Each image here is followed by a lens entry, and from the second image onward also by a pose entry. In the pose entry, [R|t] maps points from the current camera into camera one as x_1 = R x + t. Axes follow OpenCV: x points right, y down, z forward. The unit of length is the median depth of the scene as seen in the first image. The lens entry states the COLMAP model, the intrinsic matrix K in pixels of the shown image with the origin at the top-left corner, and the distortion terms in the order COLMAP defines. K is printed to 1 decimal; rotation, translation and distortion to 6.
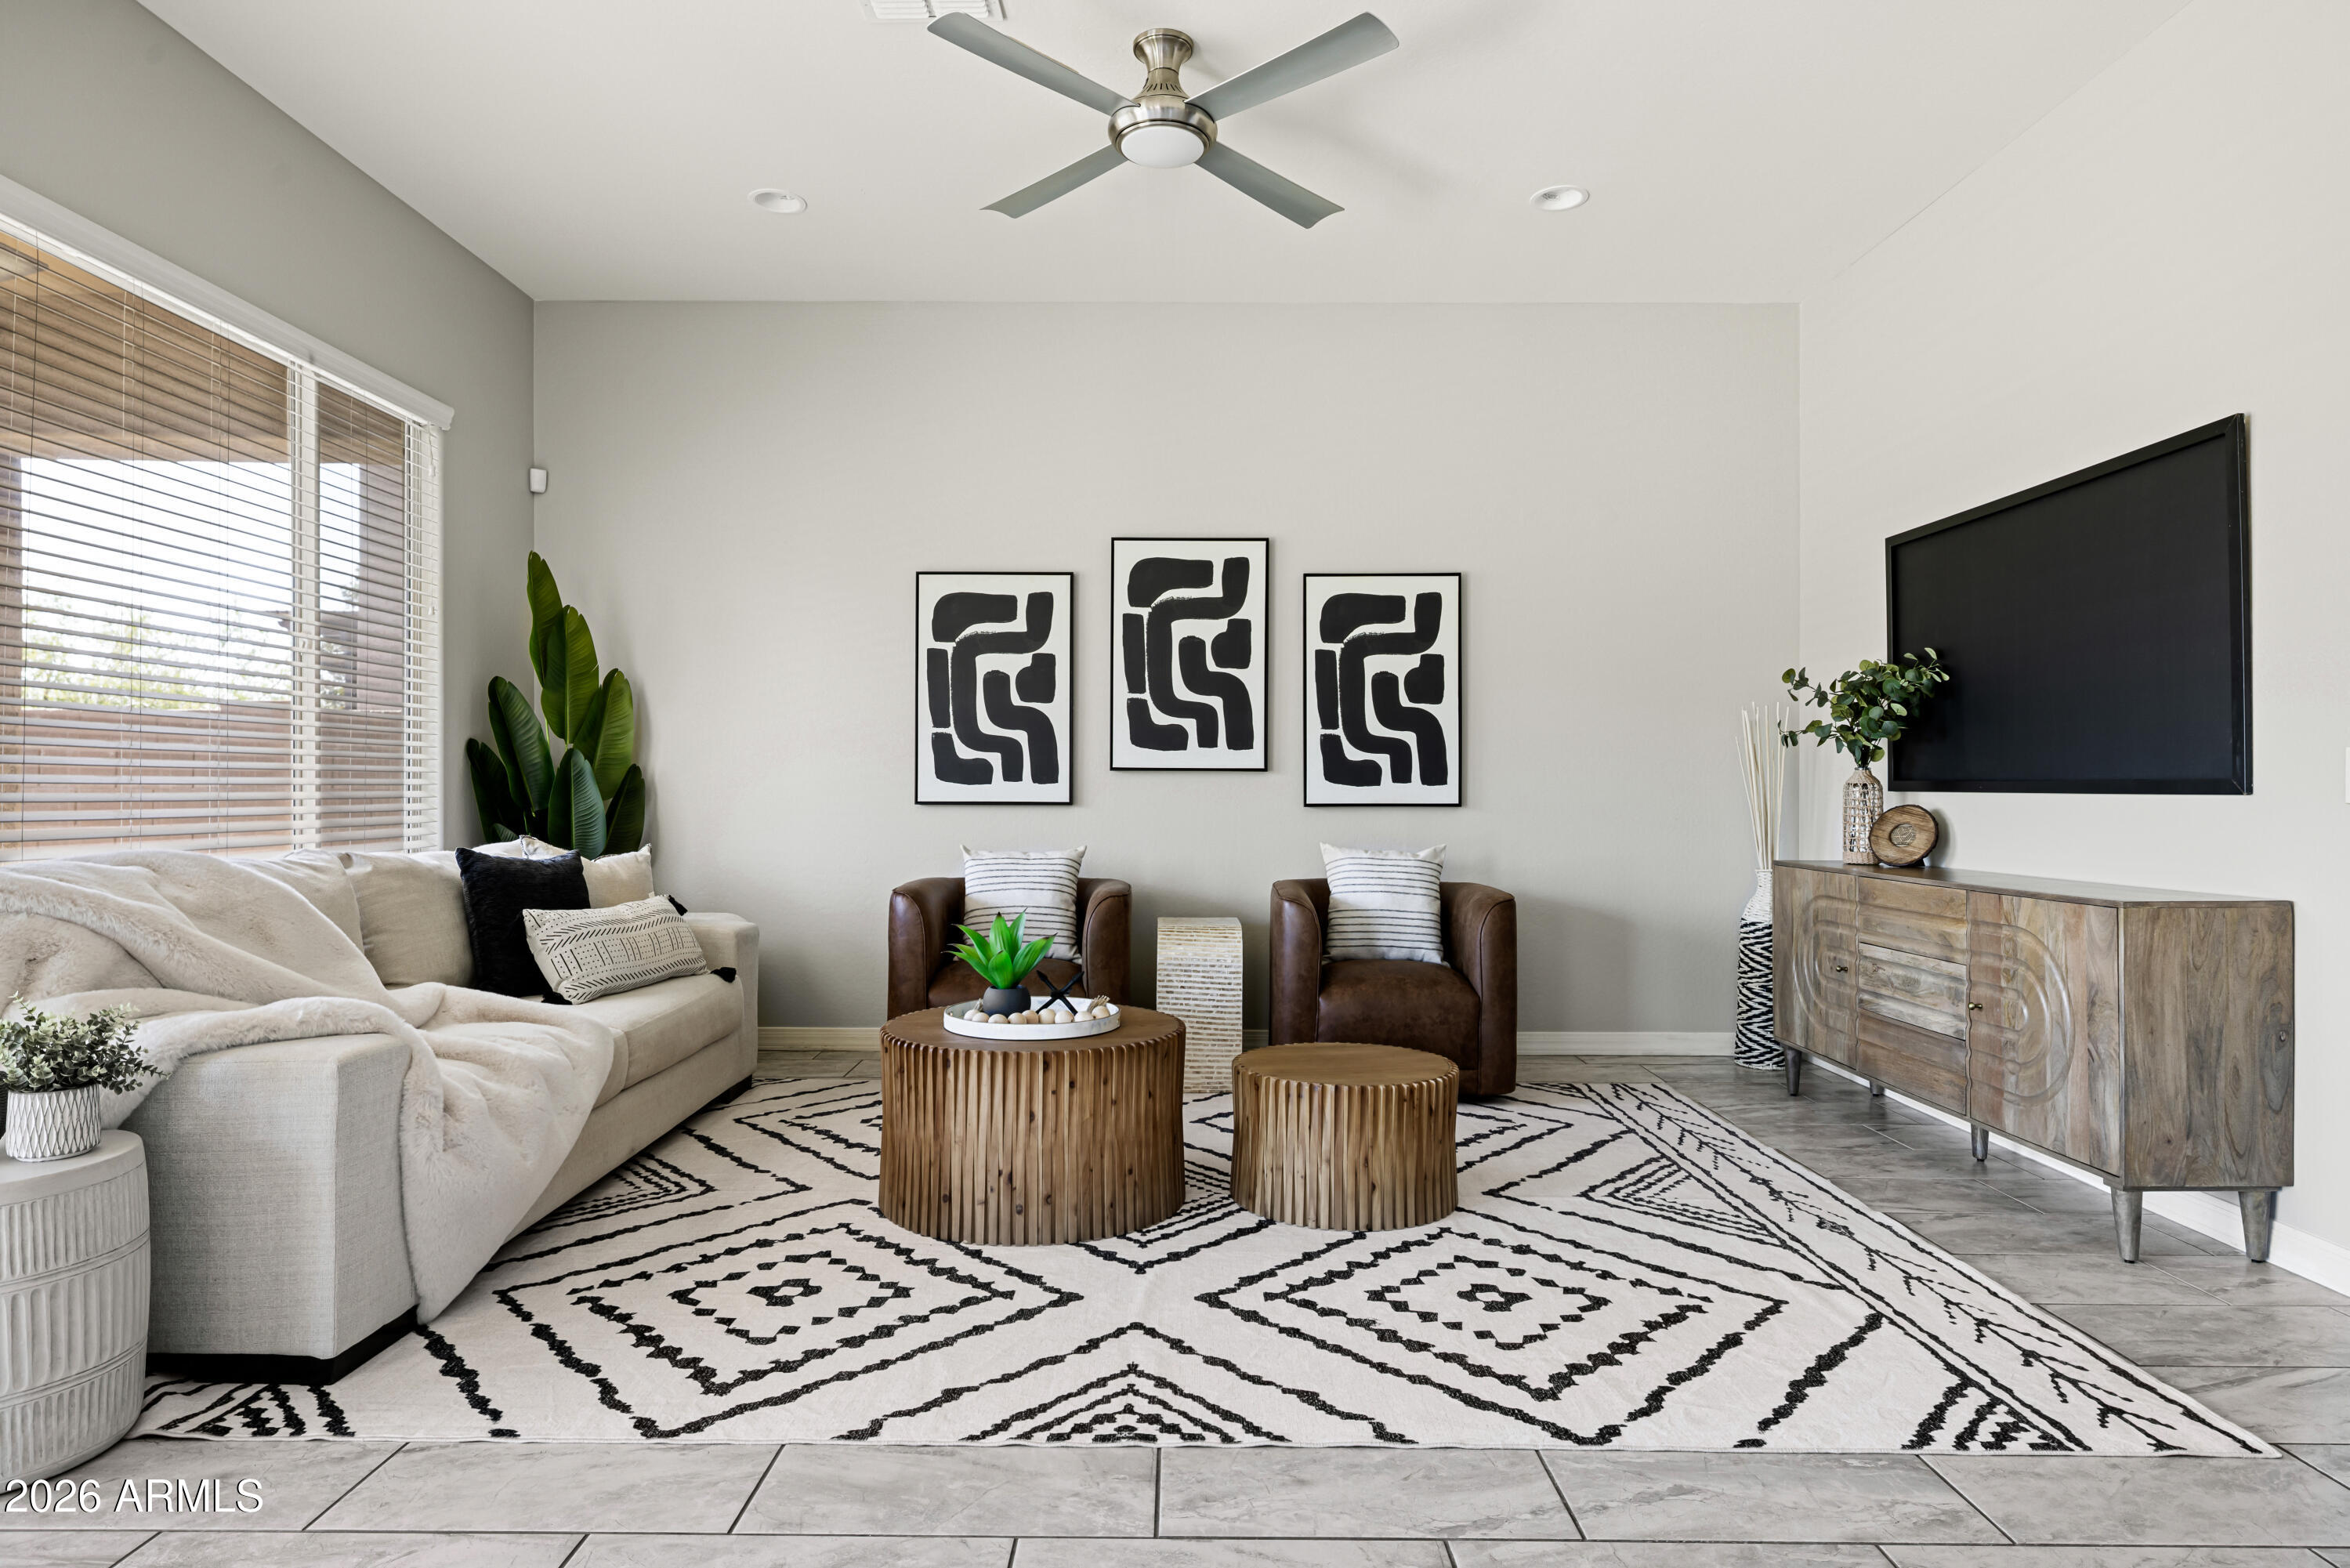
lens RADIAL K [[1346.5, 0, 1175.0], [0, 1346.5, 784.0], [0, 0, 1]] dist [0.003775, -0.001885]
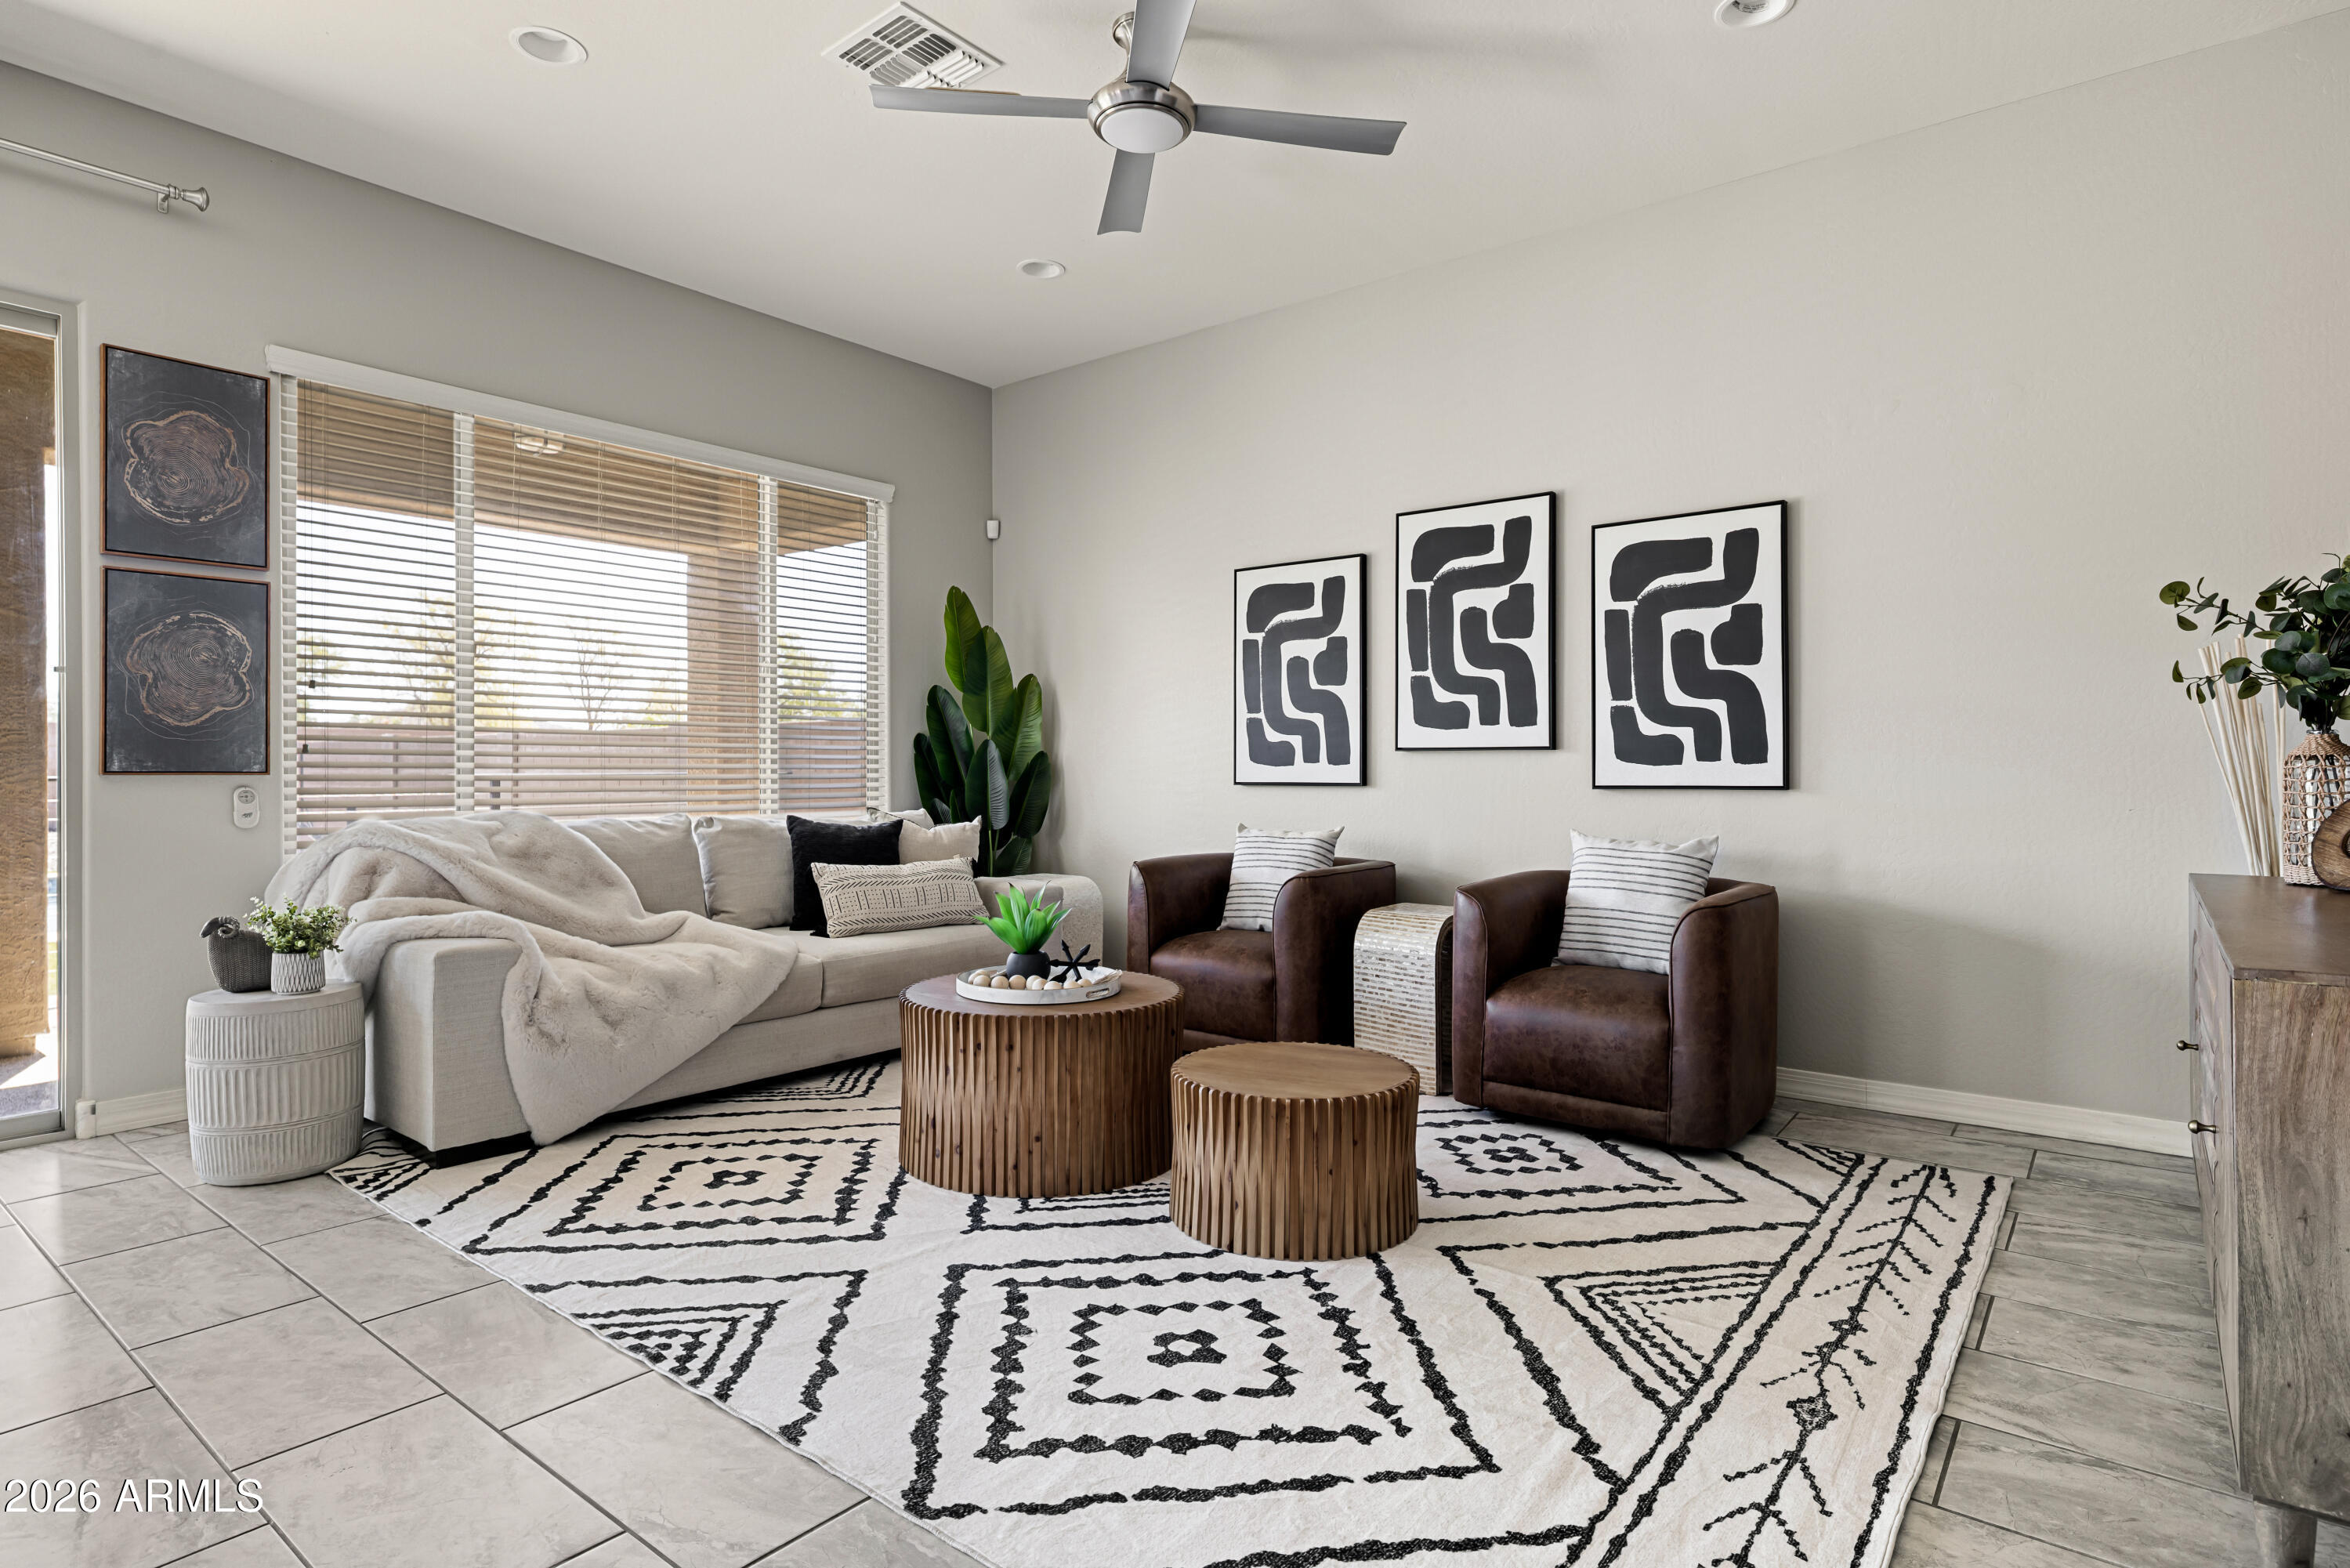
lens RADIAL K [[1230.8, 0, 1174.8], [0, 1230.8, 772.1], [0, 0, 1]] dist [-0.003061, 0.000479]
pose [[0.783843, -0.002990, -0.620952, 0.664871], [0.005017, 0.999986, 0.001519, 0.005479], [0.620939, -0.004306, 0.783847, 0.340704]]
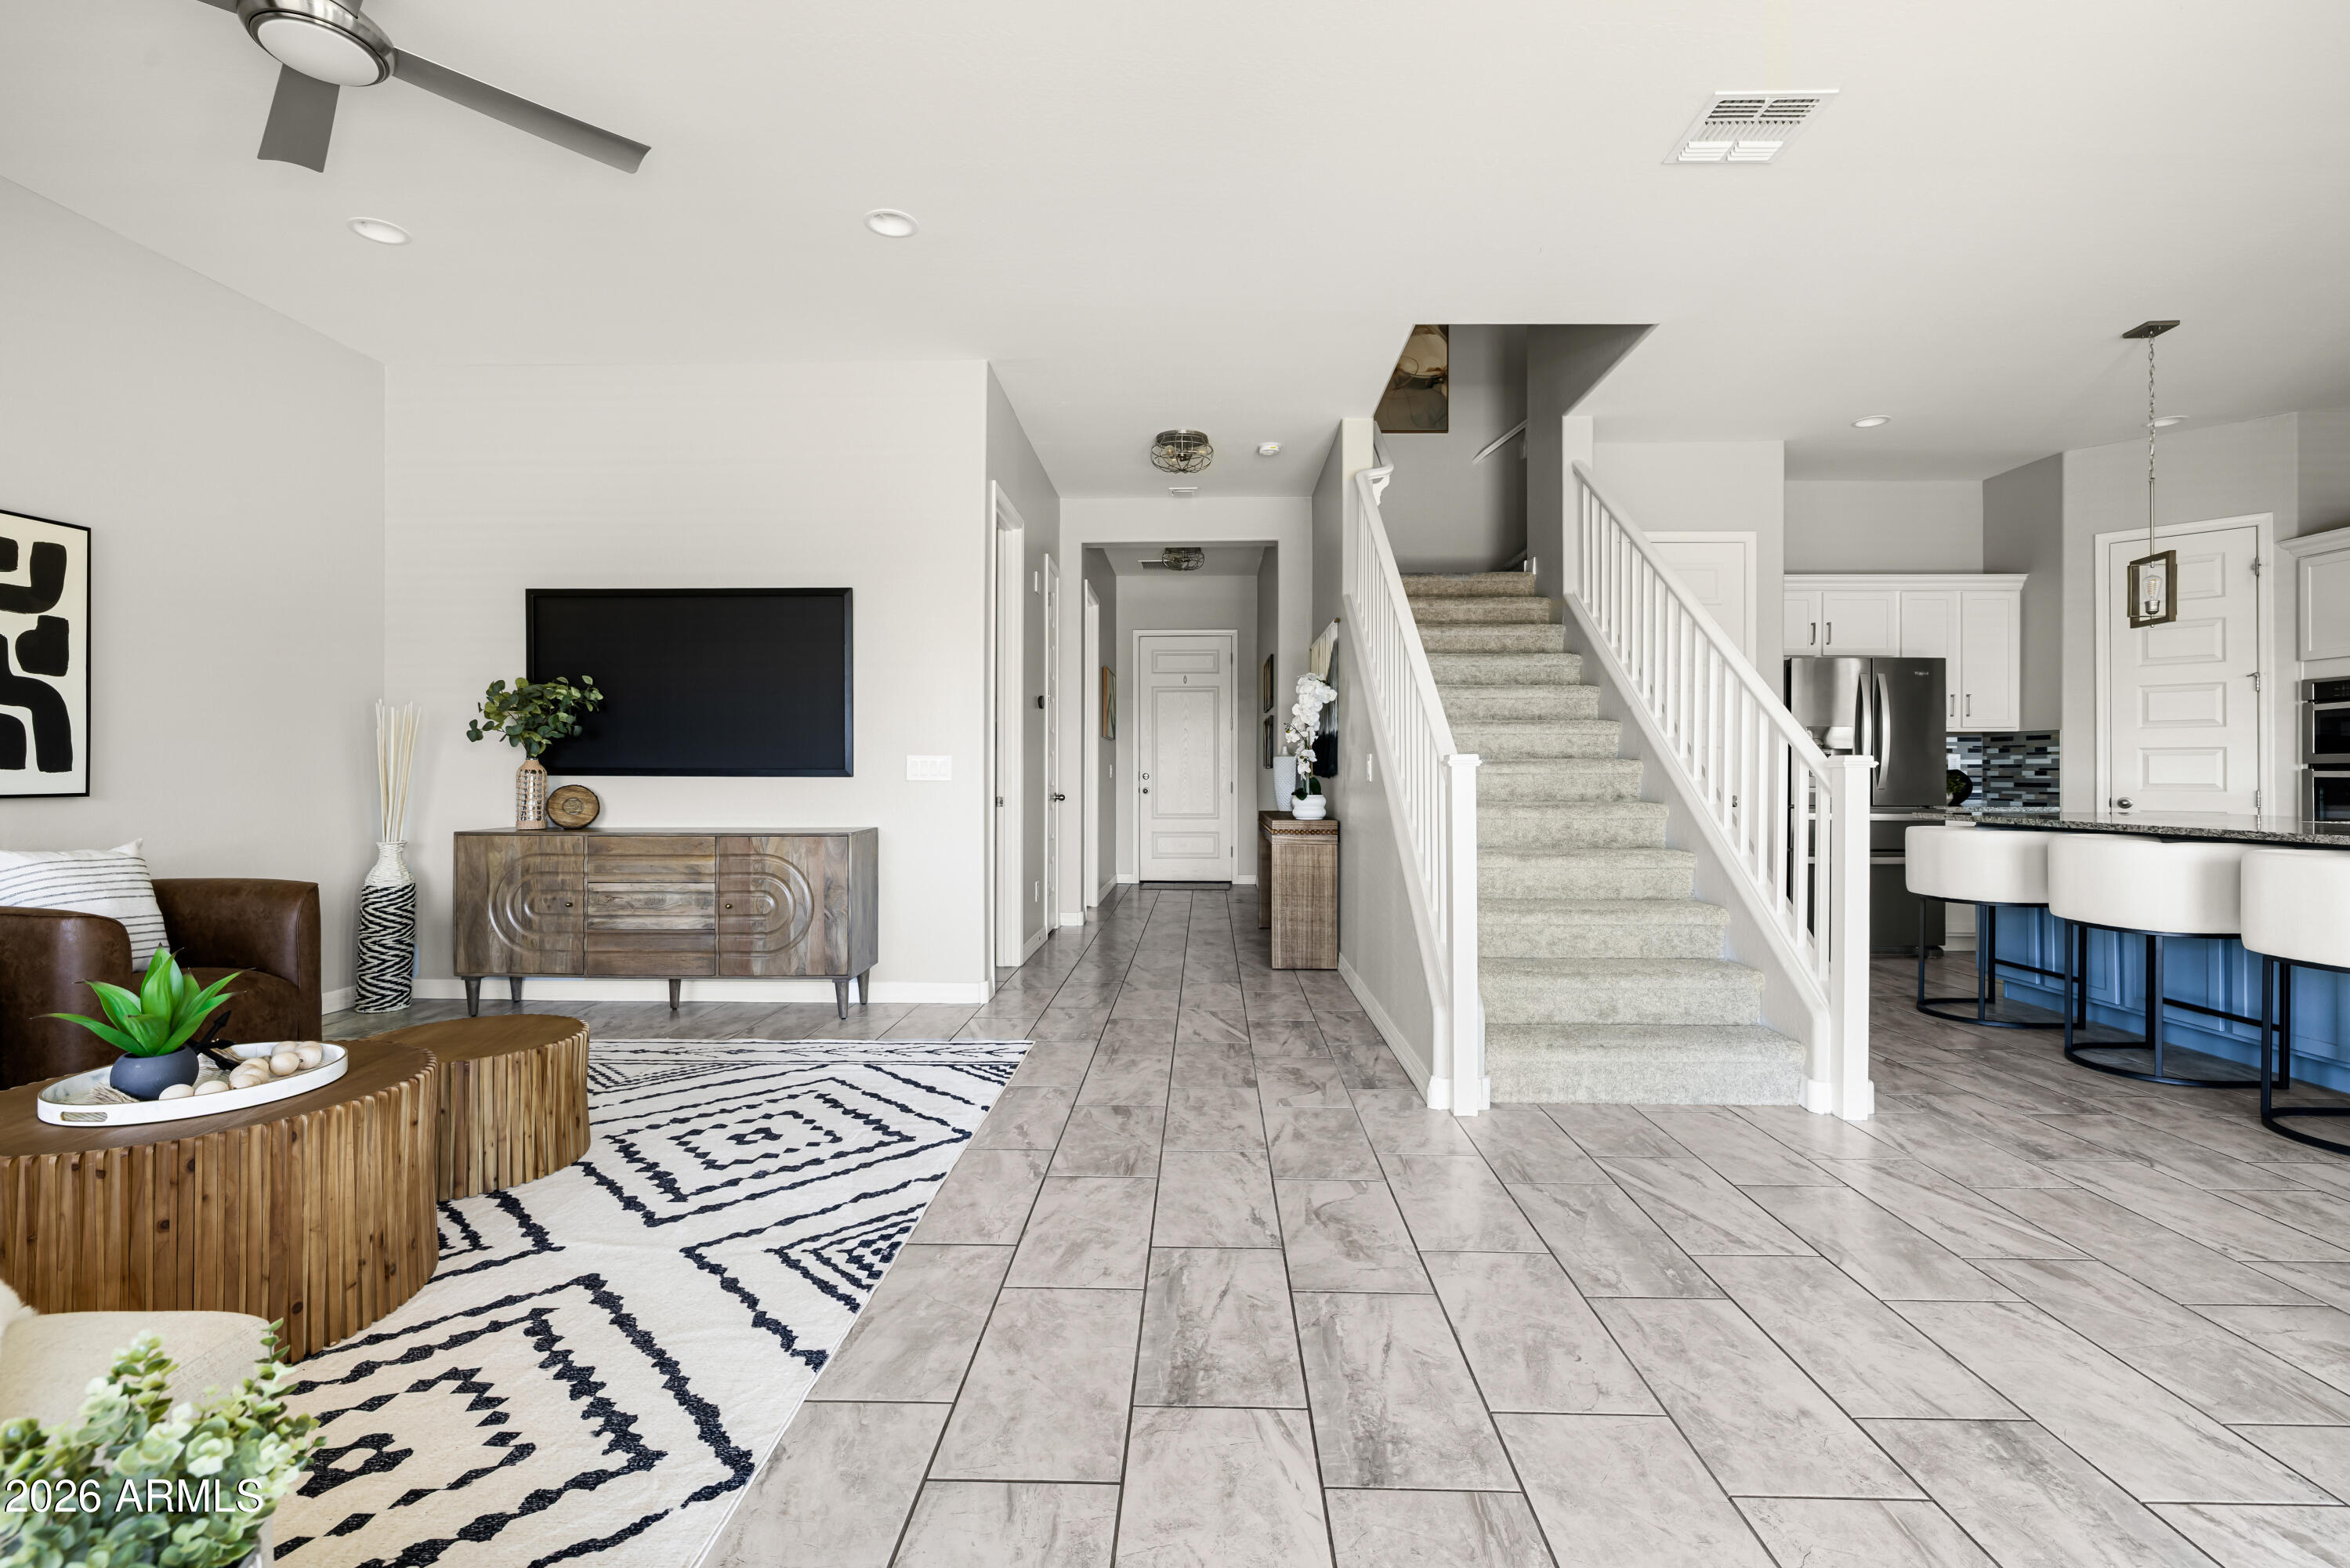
lens RADIAL K [[1051.8, 0, 1185.6], [0, 1051.8, 770.2], [0, 0, 1]] dist [-0.001189, -0.000166]
pose [[0.017161, -0.003676, 0.999846, -0.790167], [-0.004784, 0.999981, 0.003758, -0.010498], [-0.999841, -0.004848, 0.017143, 0.485008]]
